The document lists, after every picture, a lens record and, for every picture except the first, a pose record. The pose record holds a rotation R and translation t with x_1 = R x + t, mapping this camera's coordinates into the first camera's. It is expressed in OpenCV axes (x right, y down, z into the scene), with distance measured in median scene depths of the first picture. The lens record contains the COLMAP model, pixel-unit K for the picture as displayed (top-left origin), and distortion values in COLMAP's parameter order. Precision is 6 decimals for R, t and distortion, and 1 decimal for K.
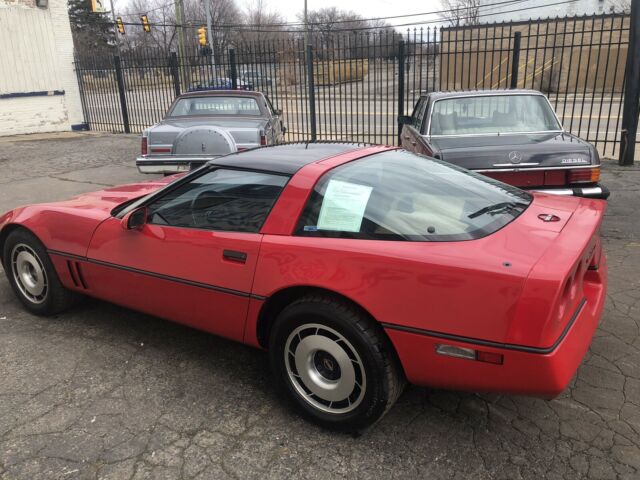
lens RADIAL K [[524.5, 0, 316.3], [0, 524.5, 238.6], [0, 0, 1]] dist [0.036545, -0.011934]
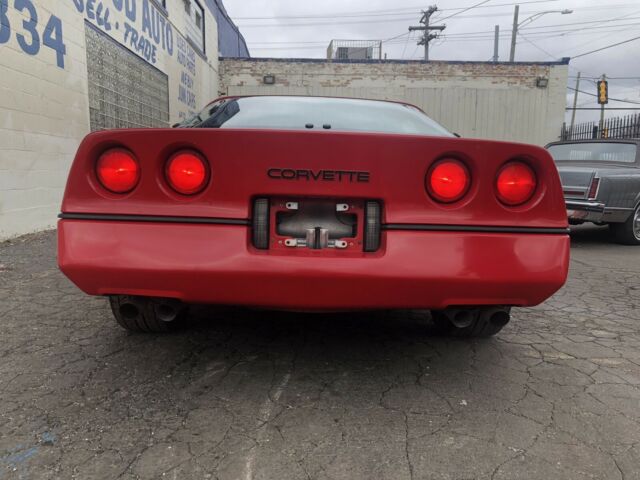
lens RADIAL K [[527.1, 0, 320.0], [0, 527.1, 240.0], [0, 0, 1]] dist [0.030093, -0.005008]
pose [[0.551307, 0.147172, -0.821219, 0.622307], [-0.288187, 0.957323, -0.021905, 0.066308], [0.782949, 0.248741, 0.570192, 0.381939]]
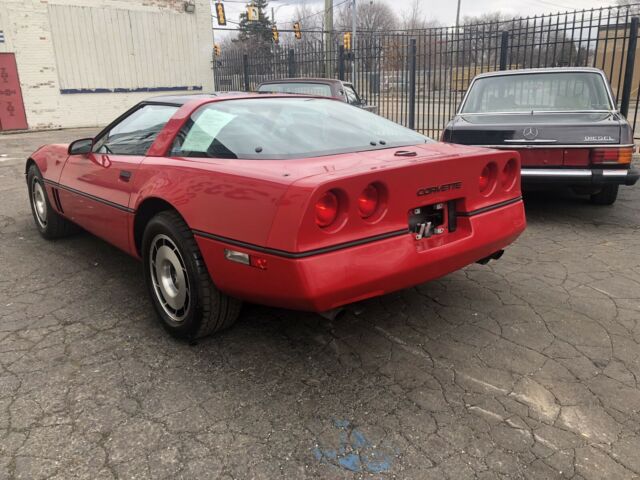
lens RADIAL K [[524.5, 0, 316.3], [0, 524.5, 238.6], [0, 0, 1]] dist [0.036545, -0.011934]
pose [[0.957816, 0.091838, -0.272314, 0.335583], [-0.096486, 0.995327, -0.003699, 0.080508], [0.270702, 0.029818, 0.962201, 0.020633]]
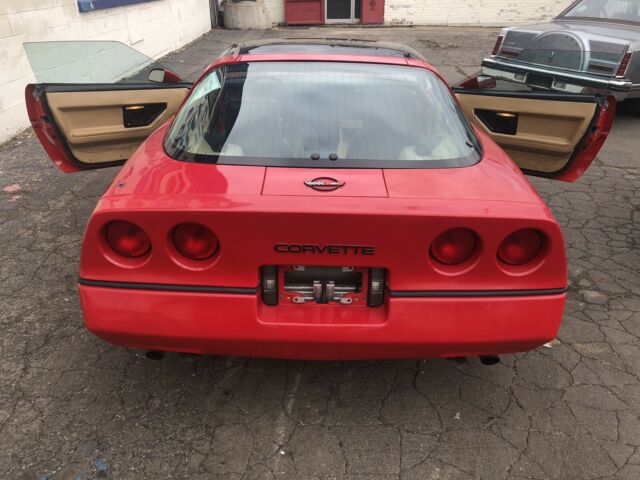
lens RADIAL K [[524.5, 0, 316.3], [0, 524.5, 238.6], [0, 0, 1]] dist [0.036545, -0.011934]
pose [[0.533605, 0.411668, -0.738780, 0.581549], [-0.278688, 0.910337, 0.305974, -0.109192], [0.798498, 0.042620, 0.600487, 0.349567]]
